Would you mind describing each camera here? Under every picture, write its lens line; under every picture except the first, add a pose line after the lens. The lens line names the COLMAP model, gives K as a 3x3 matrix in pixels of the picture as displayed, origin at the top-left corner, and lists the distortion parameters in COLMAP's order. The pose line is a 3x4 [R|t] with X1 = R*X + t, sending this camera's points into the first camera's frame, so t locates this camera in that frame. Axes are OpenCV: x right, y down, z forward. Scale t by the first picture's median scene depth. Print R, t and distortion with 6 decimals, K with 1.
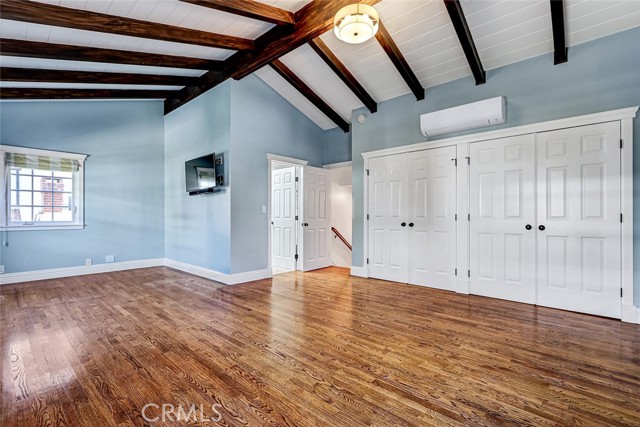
lens RADIAL K [[294.7, 0, 316.0], [0, 294.7, 216.9], [0, 0, 1]] dist [-0.002056, -0.000215]
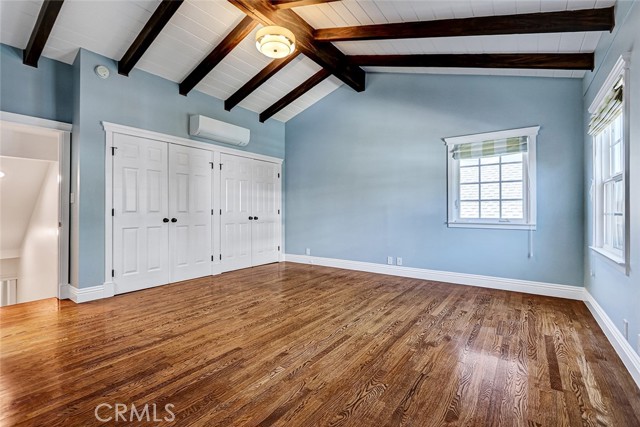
lens RADIAL K [[292.2, 0, 315.2], [0, 292.2, 212.0], [0, 0, 1]] dist [0.000744, -0.000508]
pose [[-0.115800, -0.004971, 0.993260, -0.615791], [0.002928, 0.999981, 0.005346, -0.003513], [-0.993268, 0.003527, -0.115784, 0.602807]]
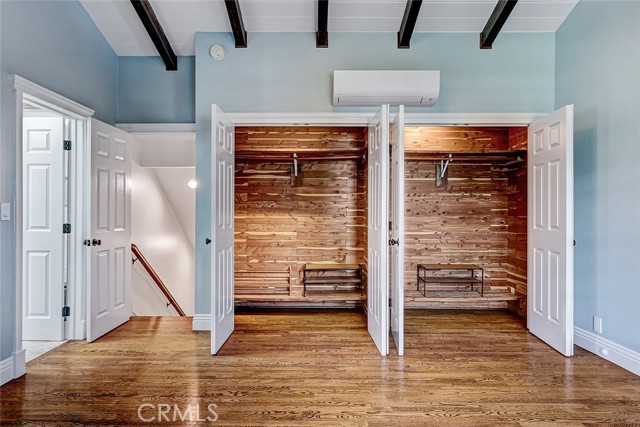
lens RADIAL K [[401.8, 0, 320.0], [0, 401.8, 213.5], [0, 0, 1]] dist [-0.000838, 0.001737]
pose [[0.742256, 0.003828, 0.670106, -0.226179], [0.001077, 0.999976, -0.006906, -0.017527], [-0.670116, 0.005847, 0.742234, 0.305955]]
